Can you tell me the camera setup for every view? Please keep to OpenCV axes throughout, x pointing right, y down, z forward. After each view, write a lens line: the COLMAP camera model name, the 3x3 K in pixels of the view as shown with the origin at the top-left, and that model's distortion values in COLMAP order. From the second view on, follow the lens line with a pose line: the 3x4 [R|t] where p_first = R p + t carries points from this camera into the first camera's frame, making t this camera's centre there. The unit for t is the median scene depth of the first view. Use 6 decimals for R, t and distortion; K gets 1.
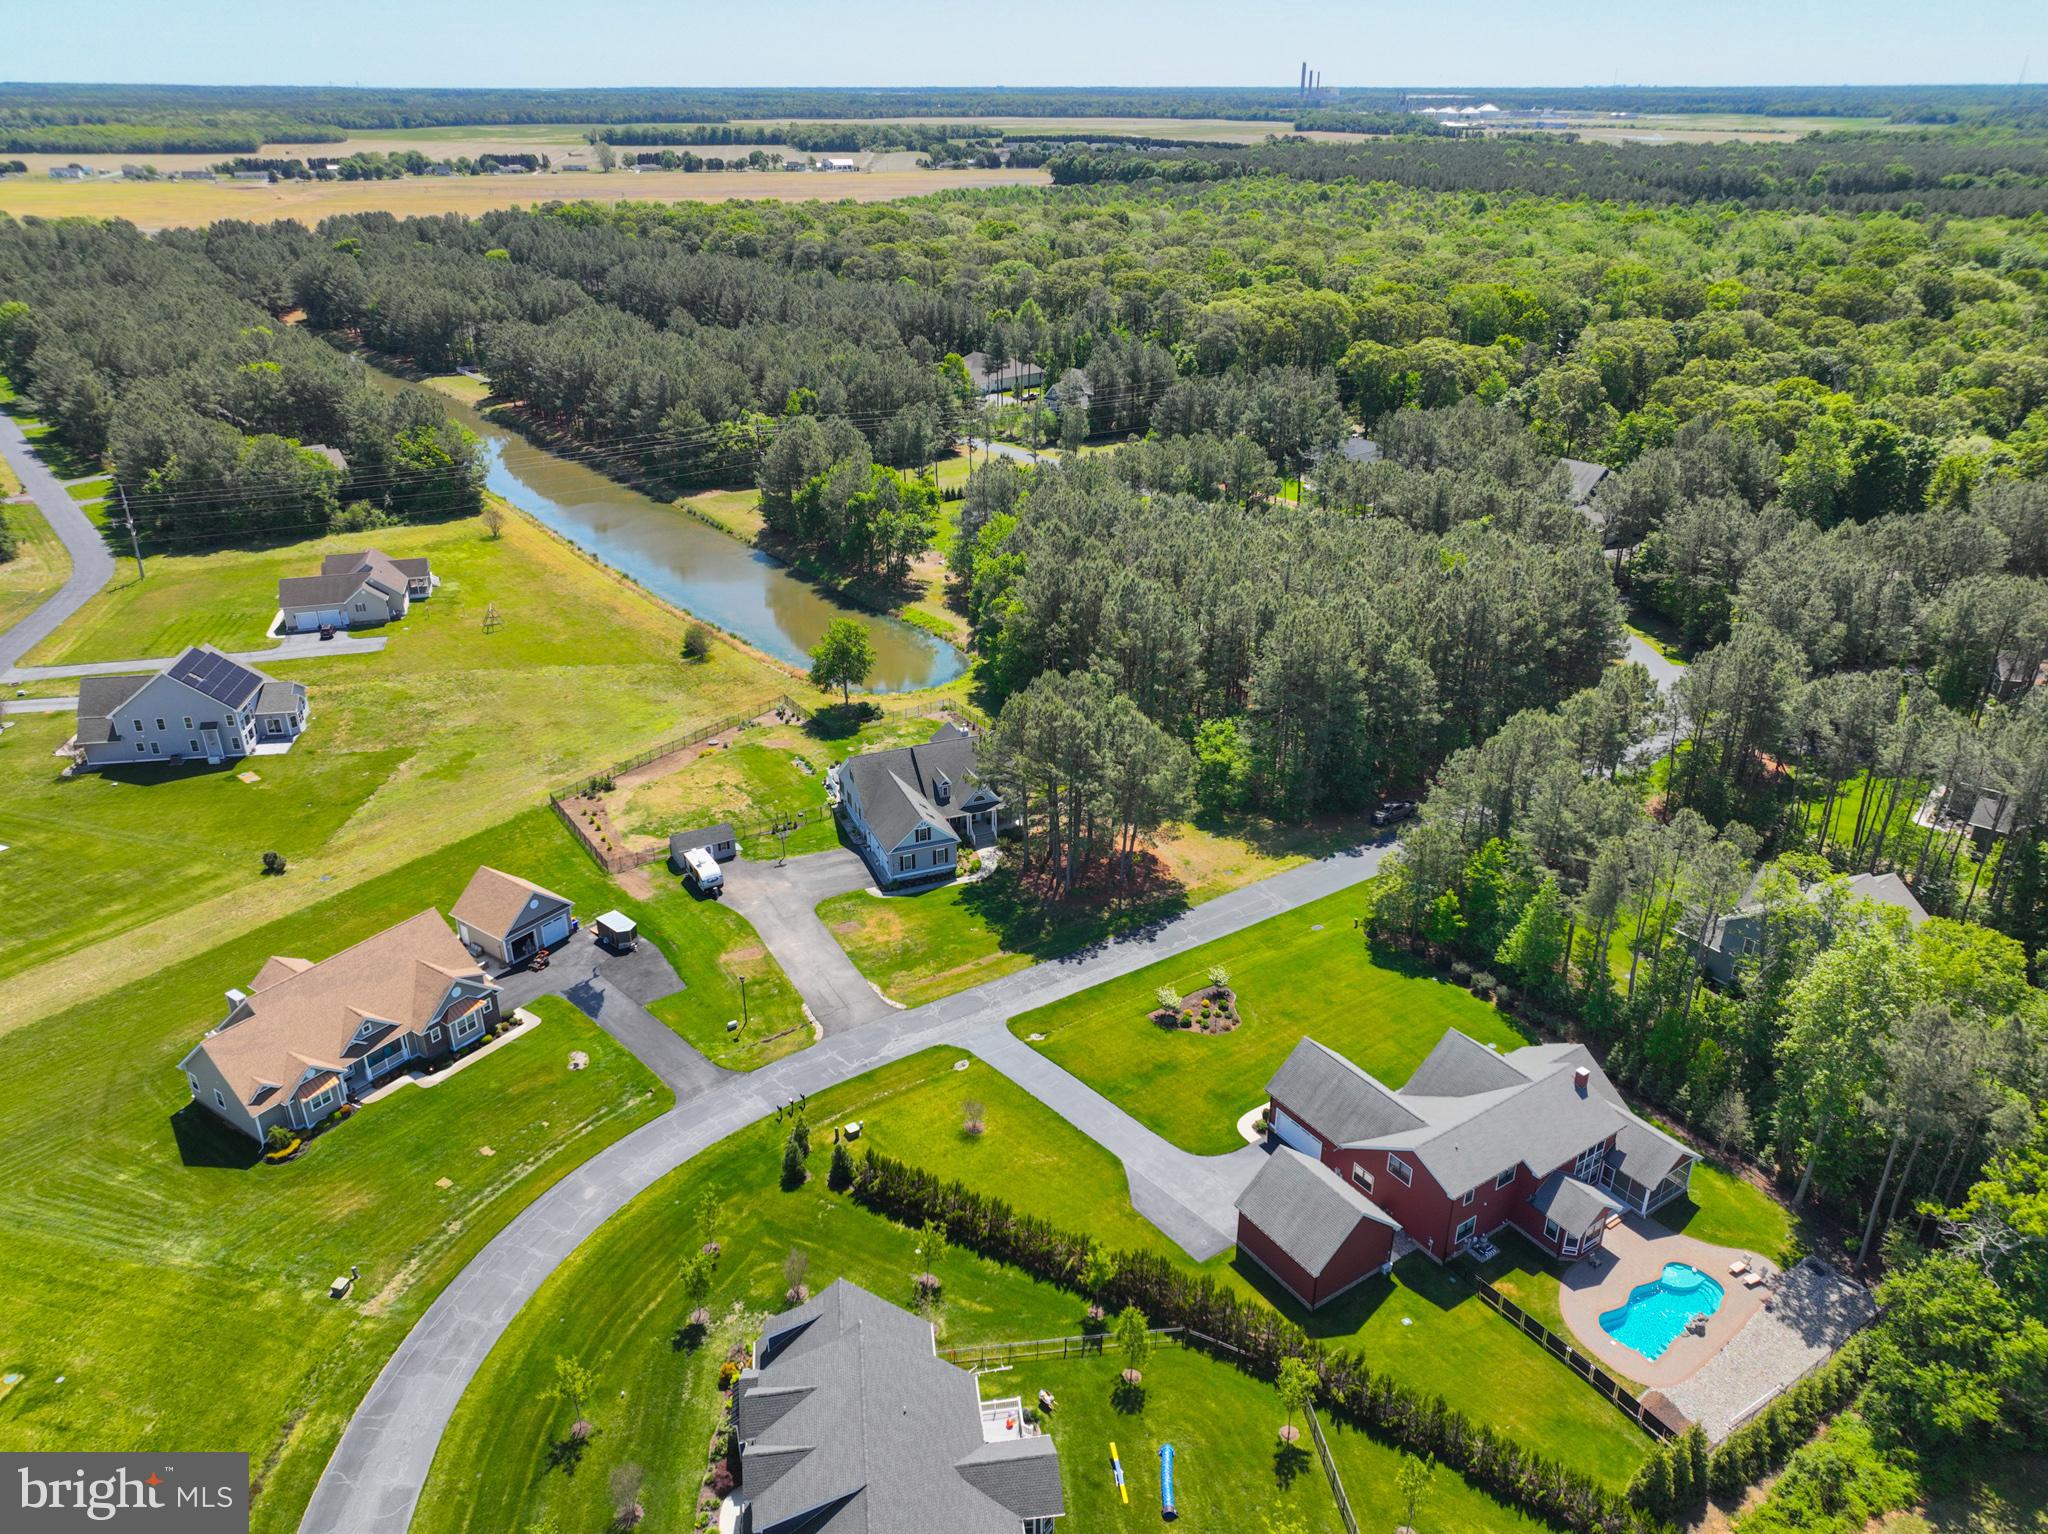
lens RADIAL K [[1411.0, 0, 1022.9], [0, 1411.0, 784.4], [0, 0, 1]] dist [-0.000951, 0.018143]
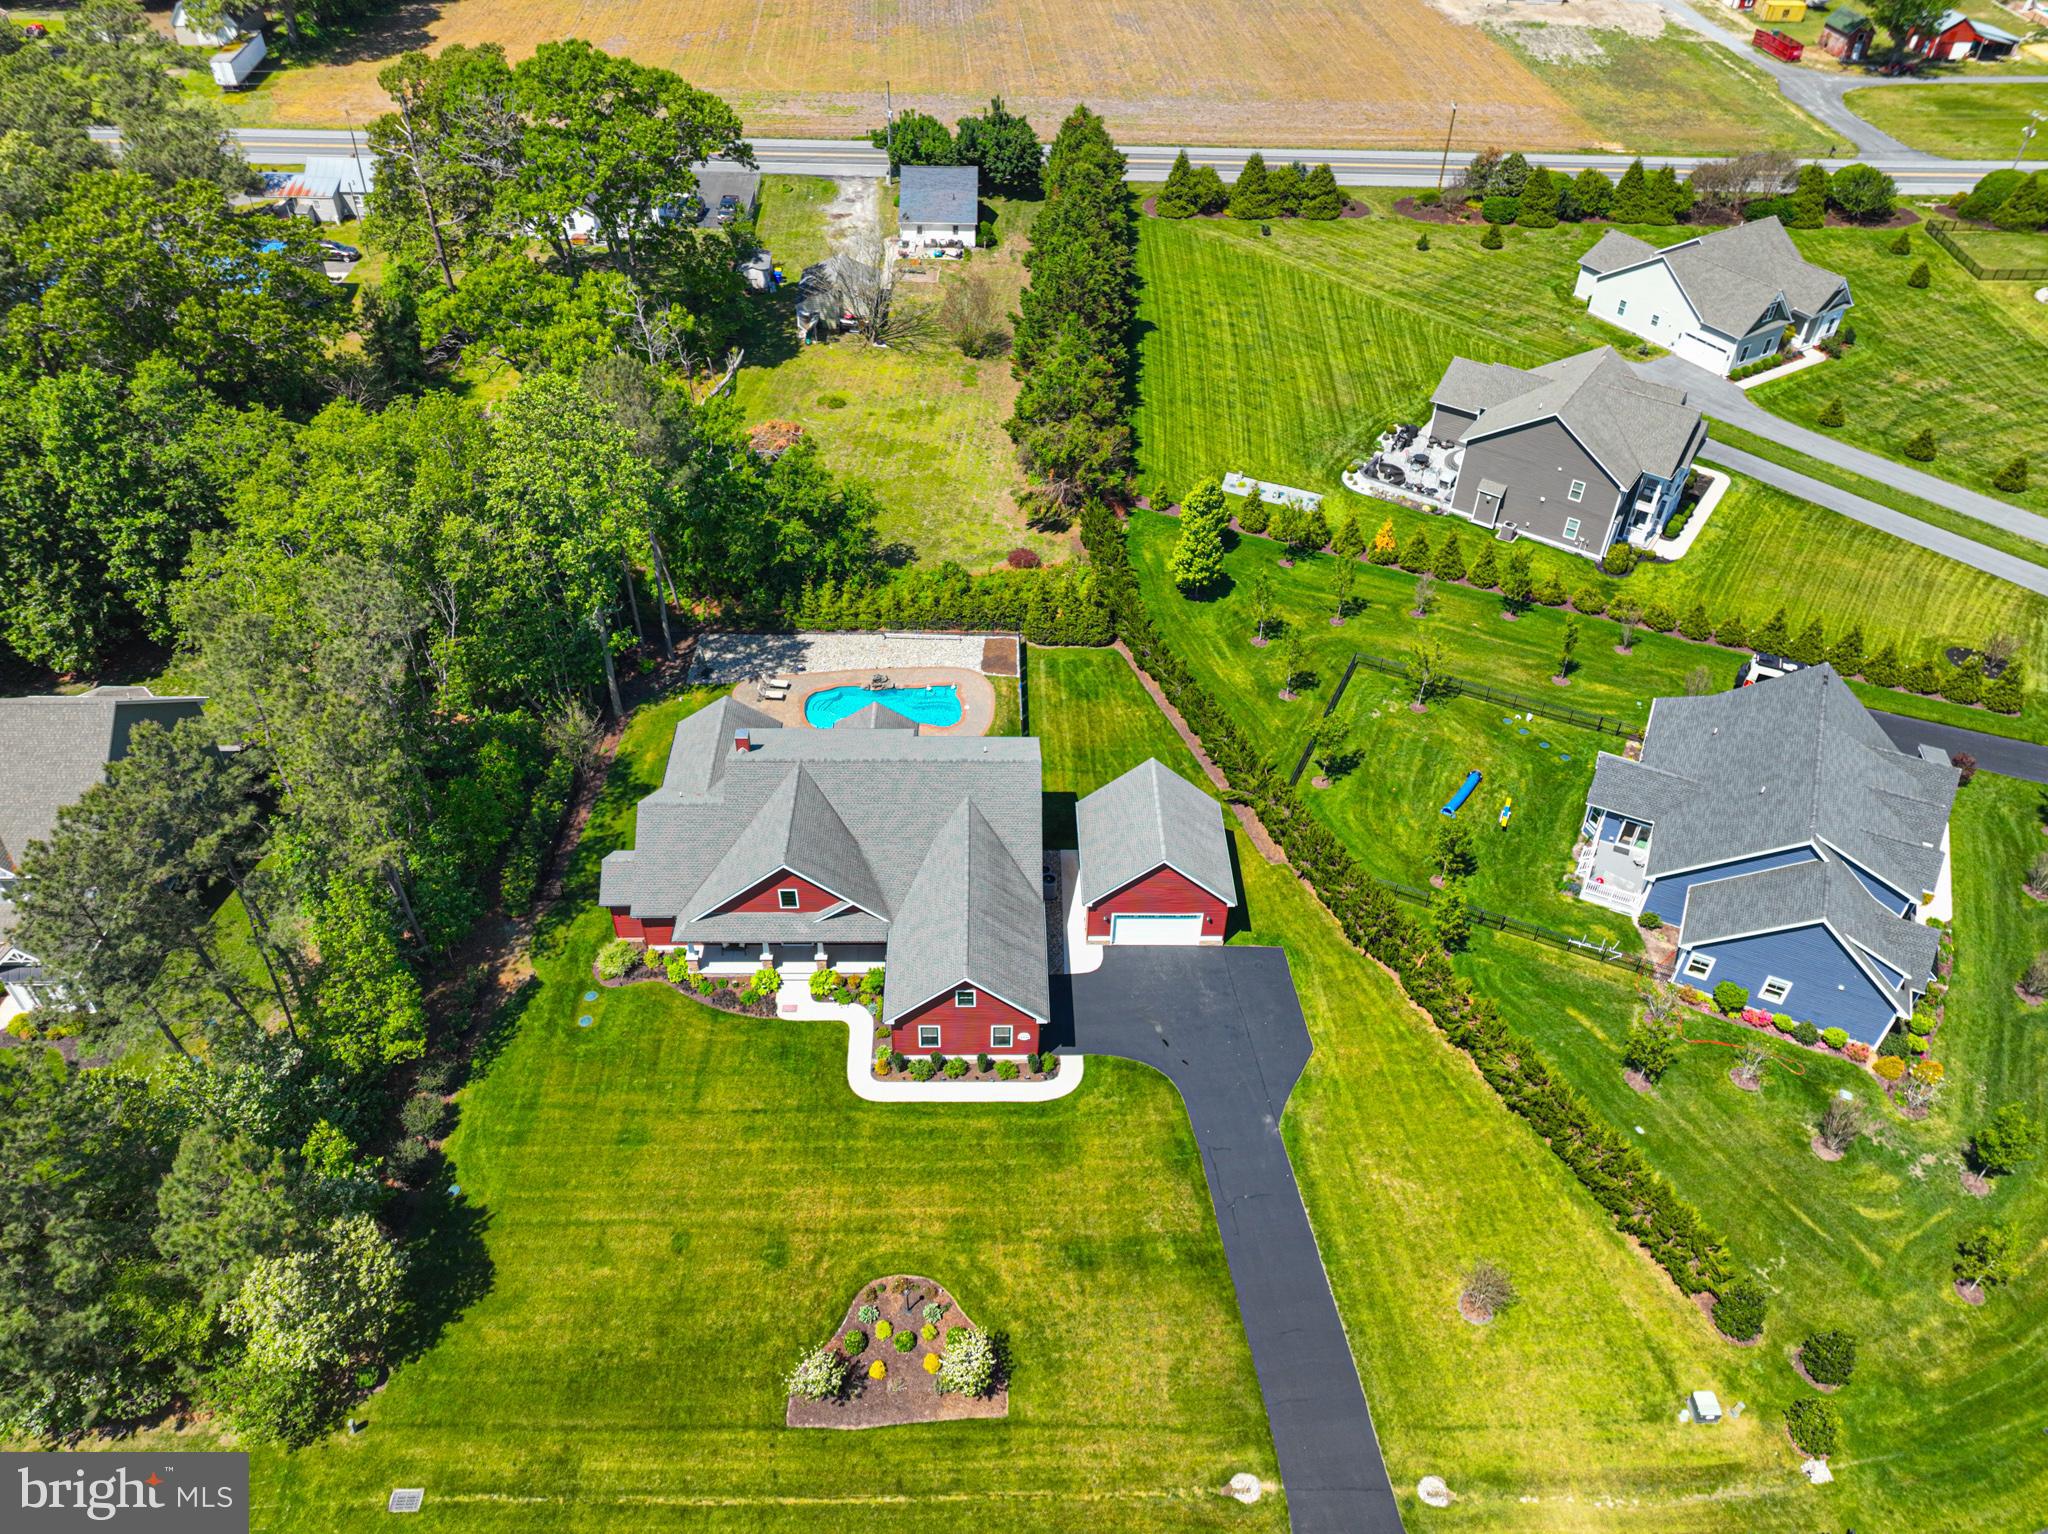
lens RADIAL K [[1435.5, 0, 1018.5], [0, 1435.5, 764.5], [0, 0, 1]] dist [0.020892, -0.041971]
pose [[-0.838194, -0.372721, 0.398133, -0.031508], [0.221128, 0.435054, 0.872829, -0.423699], [-0.498531, 0.819638, -0.282241, 1.172226]]
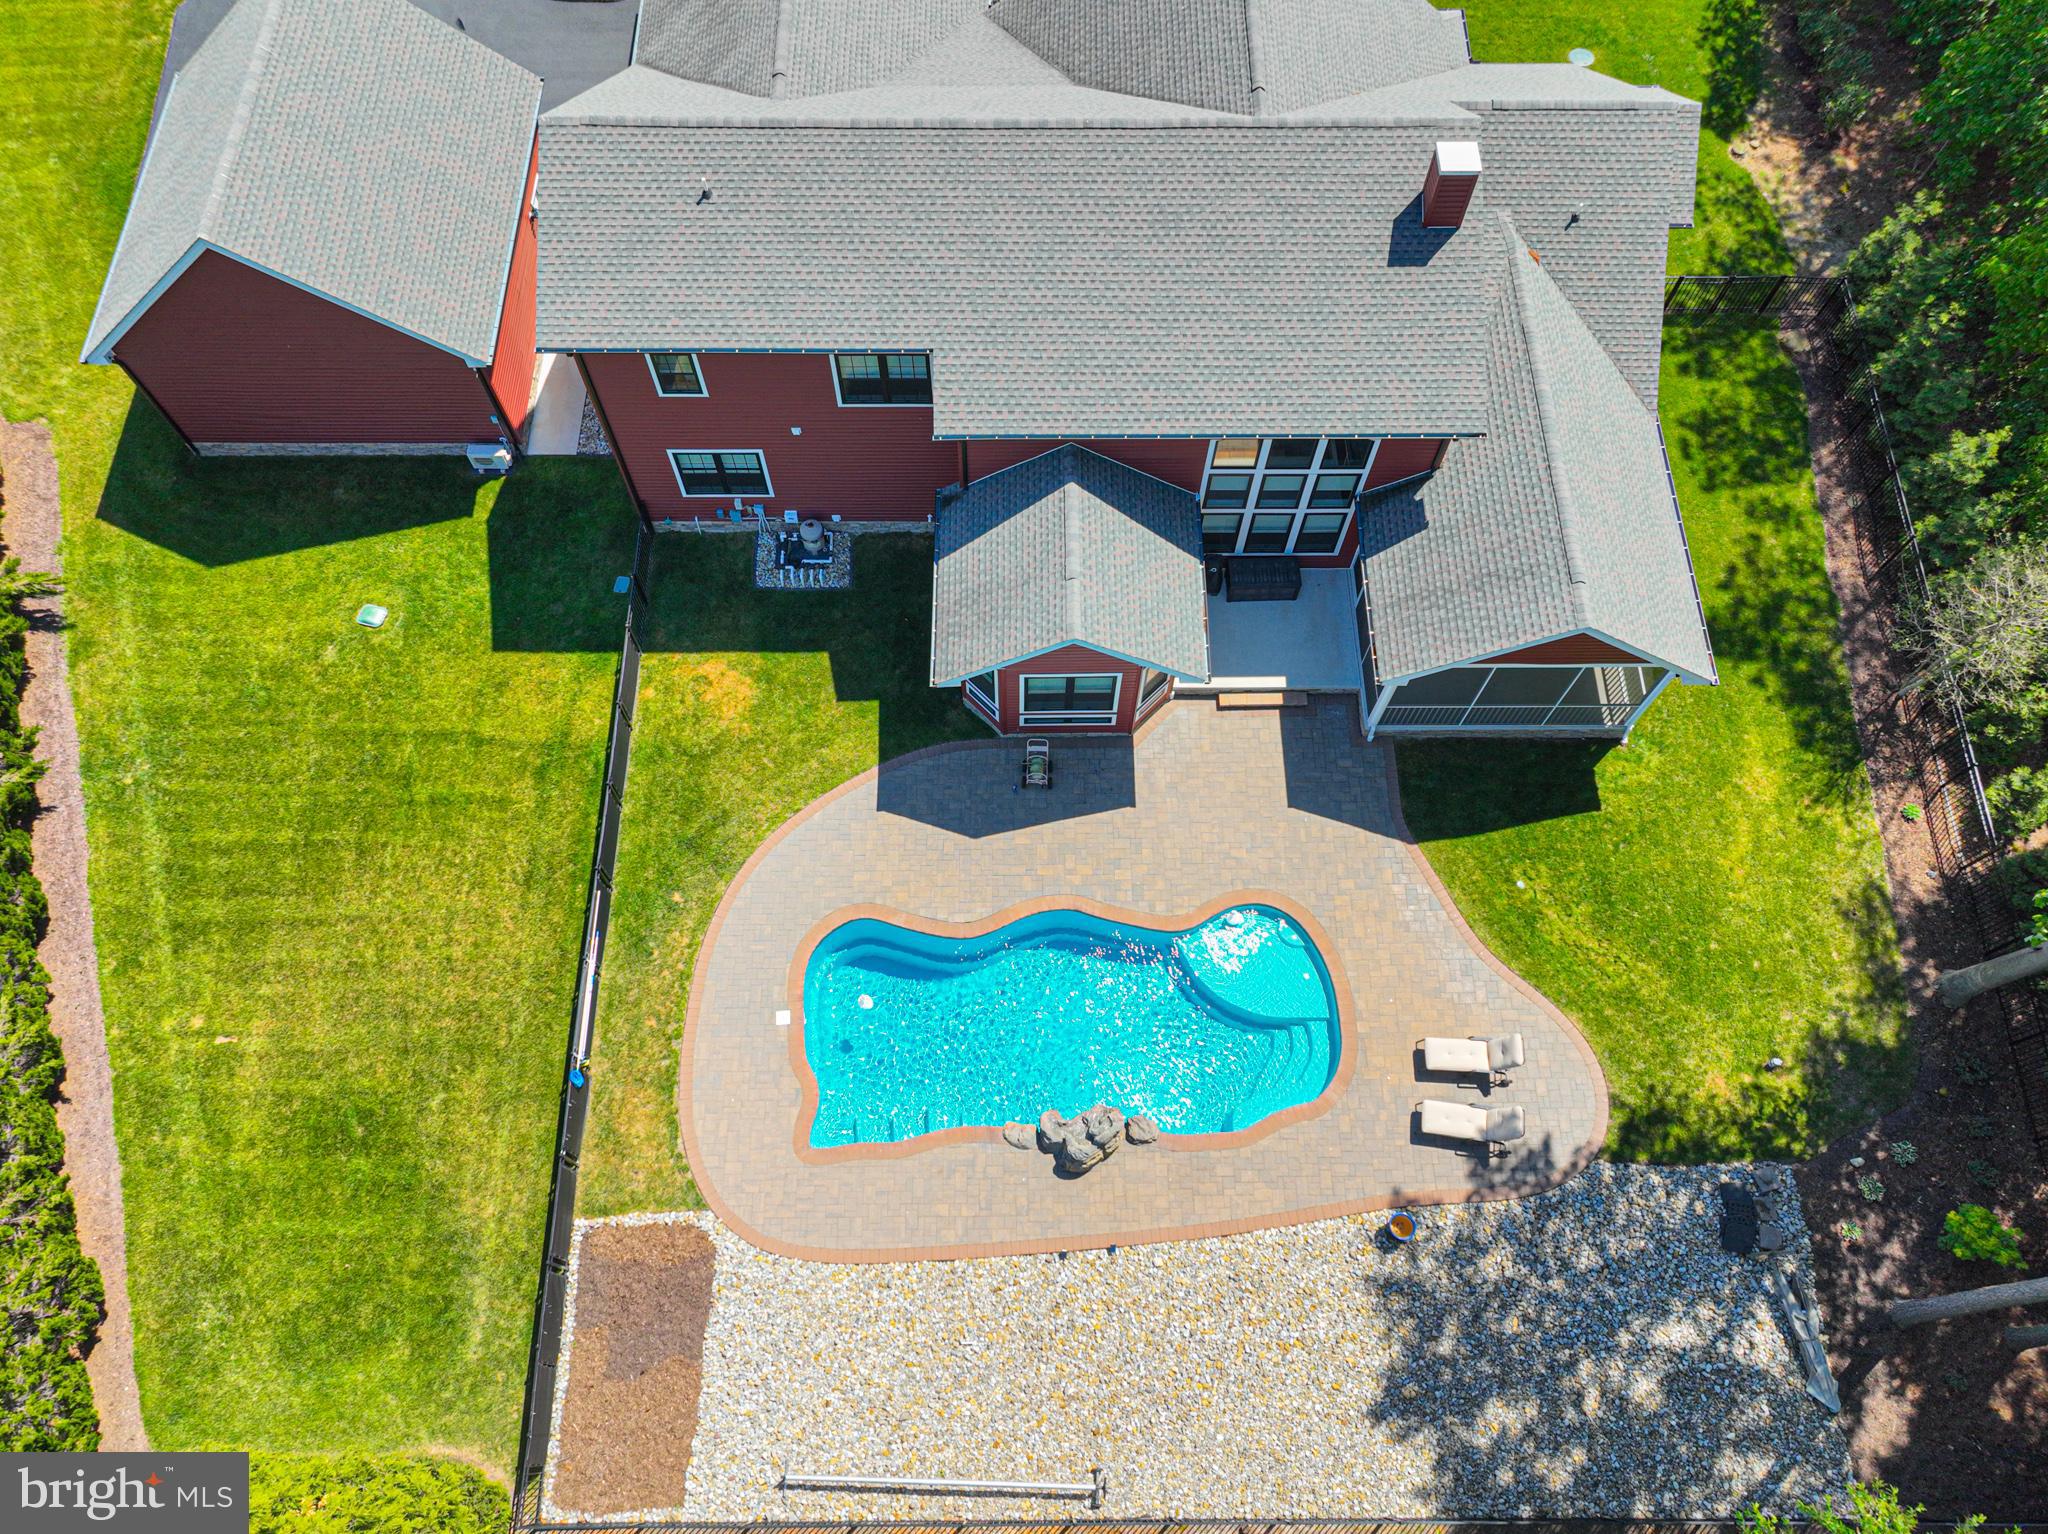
lens RADIAL K [[1348.2, 0, 1021.2], [0, 1348.2, 758.7], [0, 0, 1]] dist [-0.009204, 0.000403]
pose [[0.832050, 0.513723, -0.209240, 0.439991], [-0.257675, 0.692002, 0.674342, 0.142252], [0.491219, -0.507170, 0.708154, 0.767918]]
